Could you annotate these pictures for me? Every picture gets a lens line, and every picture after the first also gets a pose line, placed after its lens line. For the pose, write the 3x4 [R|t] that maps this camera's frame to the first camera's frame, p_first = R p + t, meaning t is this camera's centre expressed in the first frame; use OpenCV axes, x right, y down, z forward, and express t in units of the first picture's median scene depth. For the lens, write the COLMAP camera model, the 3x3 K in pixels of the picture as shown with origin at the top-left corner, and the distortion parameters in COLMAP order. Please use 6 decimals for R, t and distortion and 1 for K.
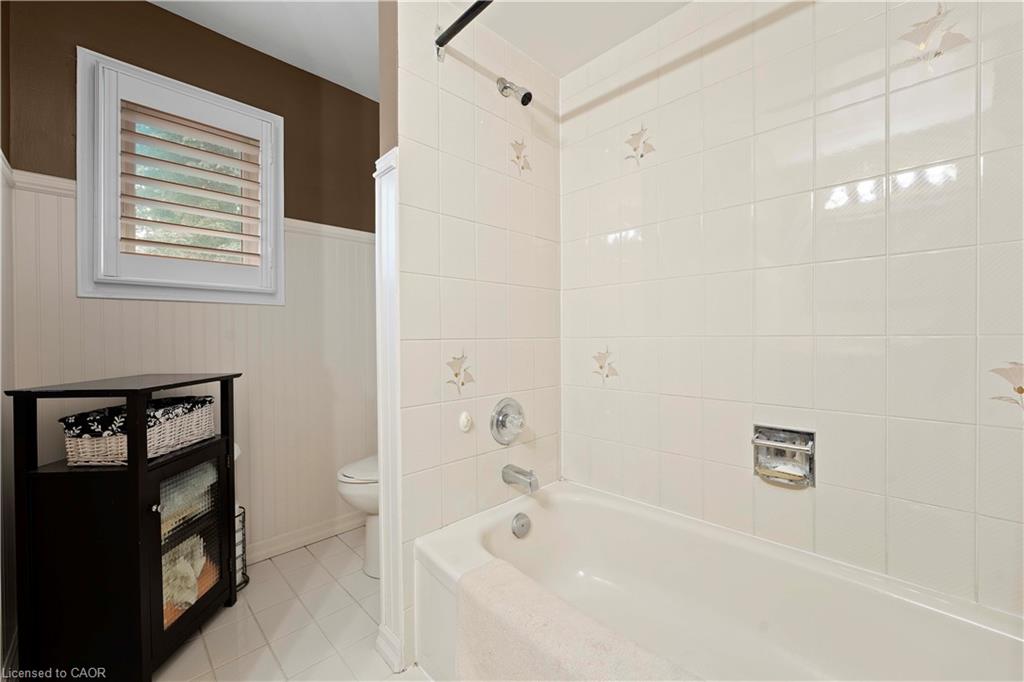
lens RADIAL K [[410.9, 0, 515.4], [0, 410.9, 339.3], [0, 0, 1]] dist [0.001236, 0.000133]
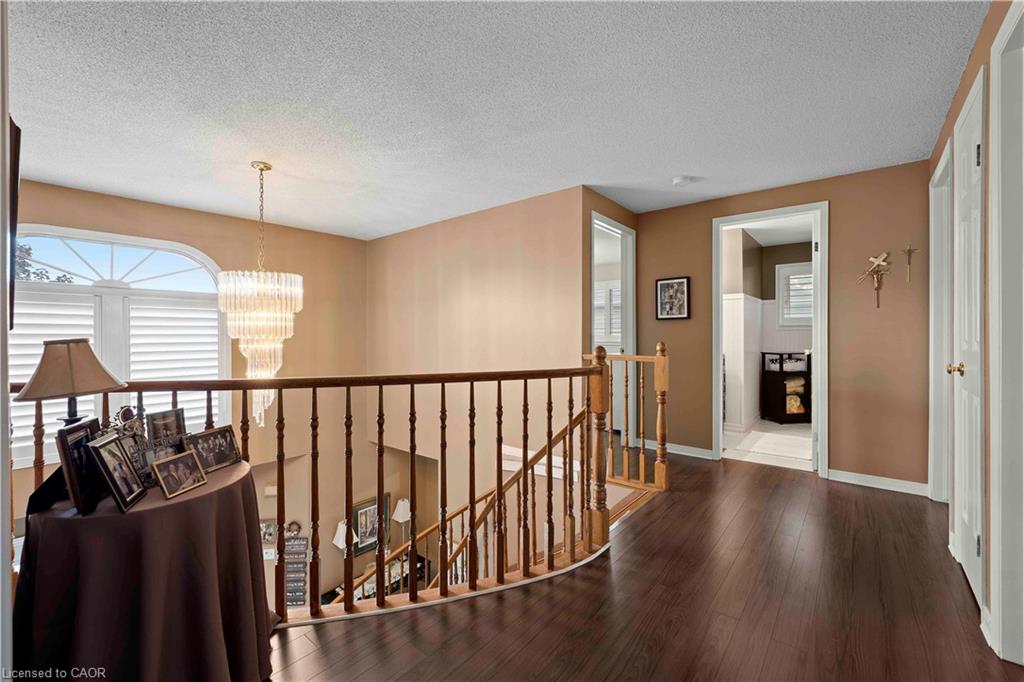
lens RADIAL K [[410.9, 0, 517.7], [0, 410.9, 337.4], [0, 0, 1]] dist [0.001236, 0.000133]
pose [[0.082787, 0.013126, -0.996481, 2.902506], [-0.008599, 0.999885, 0.012457, -0.073445], [0.996530, 0.007538, 0.082891, -1.950877]]
